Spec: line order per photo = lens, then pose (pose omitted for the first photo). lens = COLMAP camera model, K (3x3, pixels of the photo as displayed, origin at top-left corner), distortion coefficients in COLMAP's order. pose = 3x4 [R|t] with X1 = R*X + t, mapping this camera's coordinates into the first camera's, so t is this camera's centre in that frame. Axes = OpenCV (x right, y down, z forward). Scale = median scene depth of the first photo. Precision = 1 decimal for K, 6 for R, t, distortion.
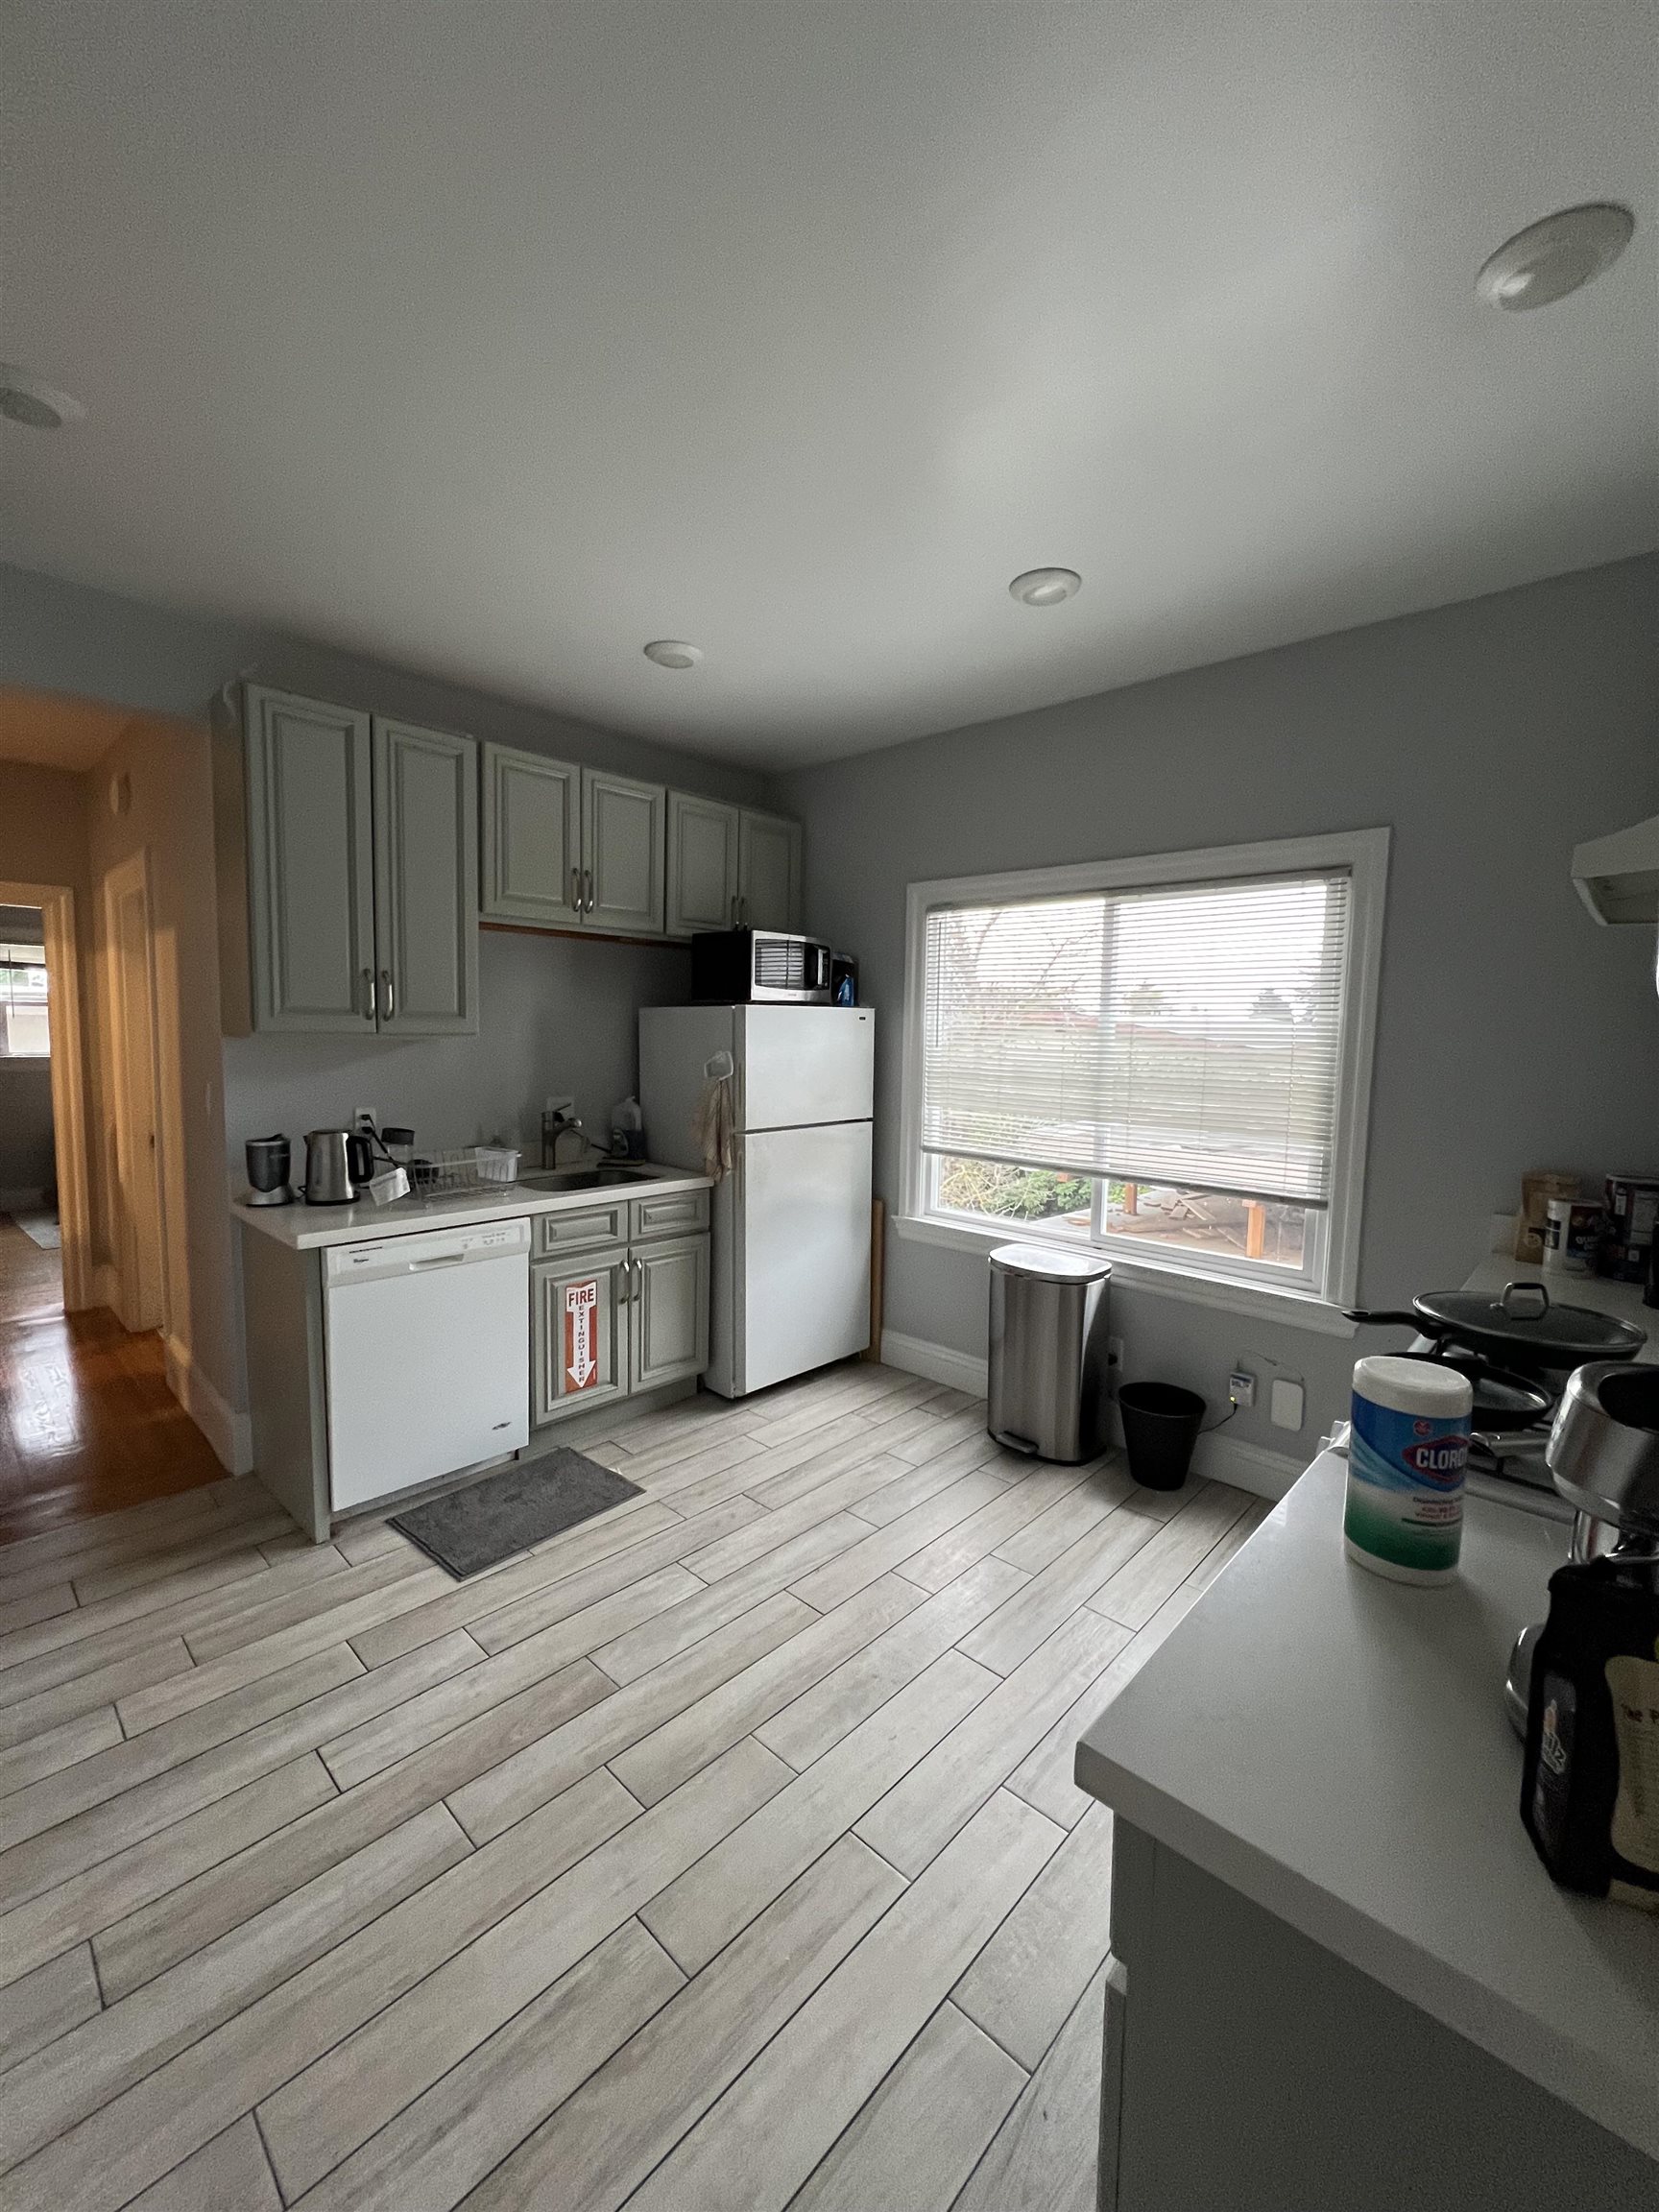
lens RADIAL K [[888.9, 0, 822.9], [0, 888.9, 1099.7], [0, 0, 1]] dist [-0.003148, 0.000160]
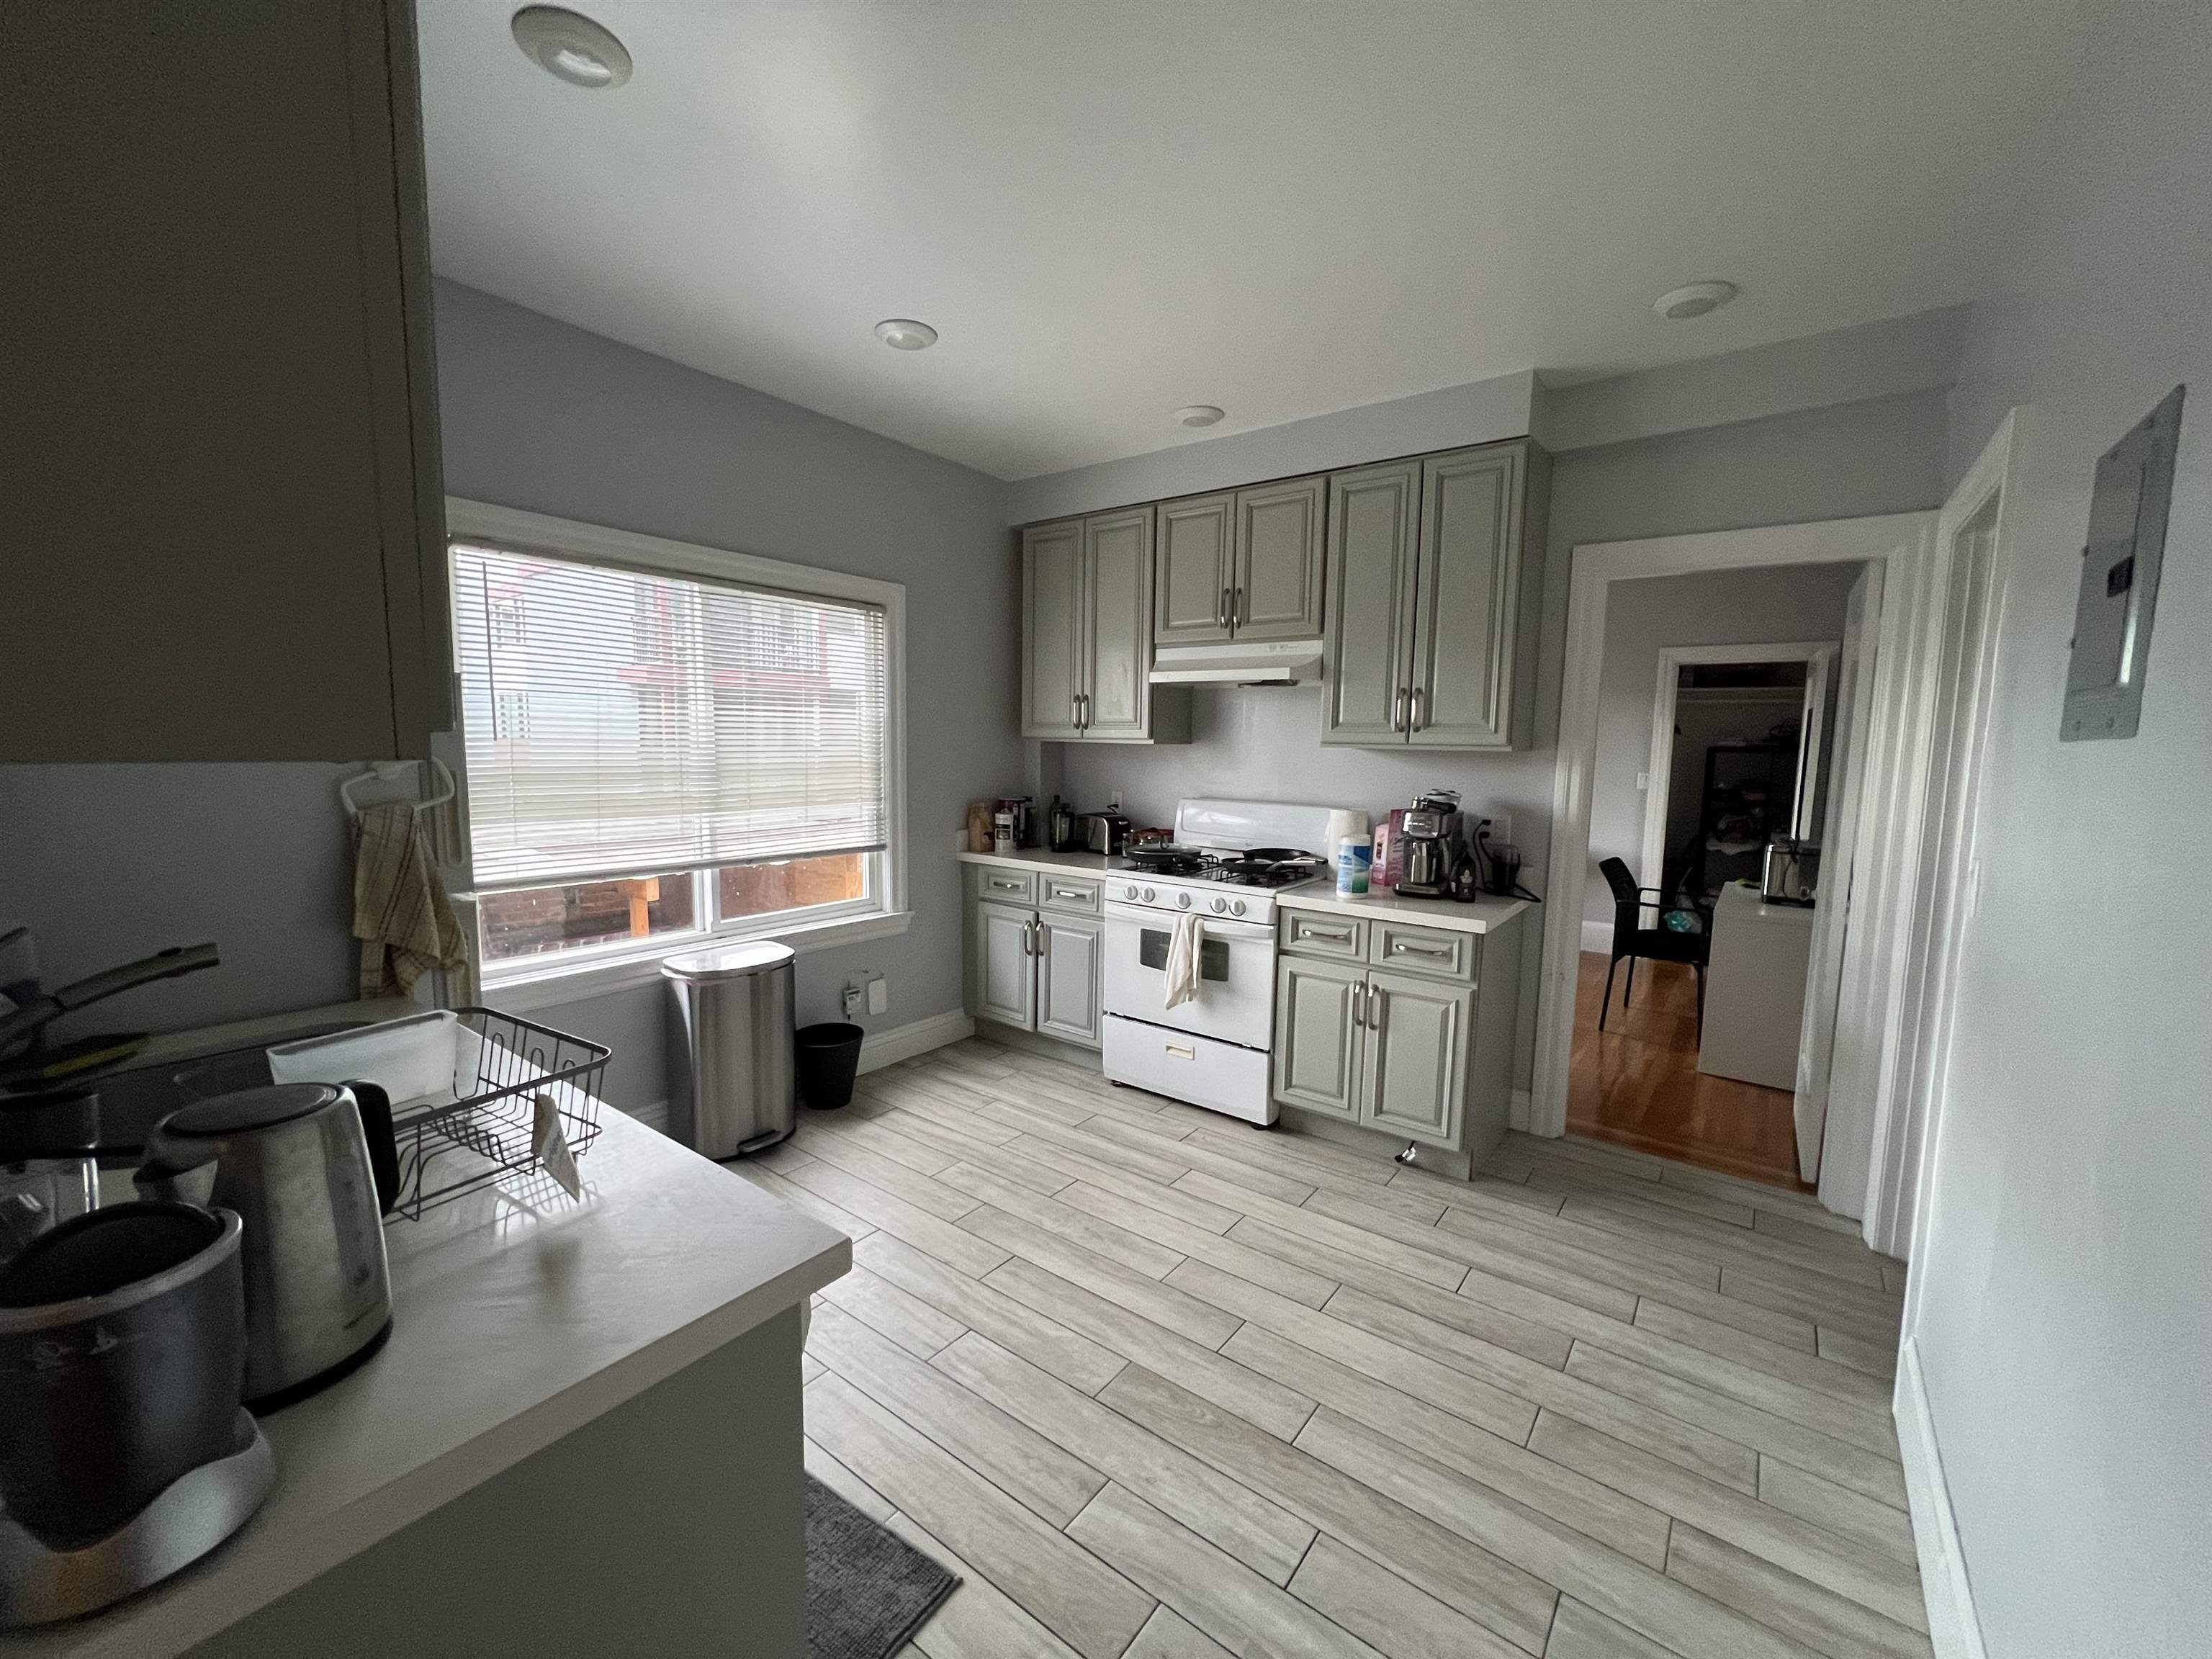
lens RADIAL K [[888.9, 0, 1104.9], [0, 888.9, 835.1], [0, 0, 1]] dist [-0.003148, 0.000160]
pose [[-0.119180, -0.123557, 0.985155, -1.103677], [0.059157, 0.989580, 0.131268, -0.082019], [-0.991109, 0.073923, -0.110629, 1.033593]]
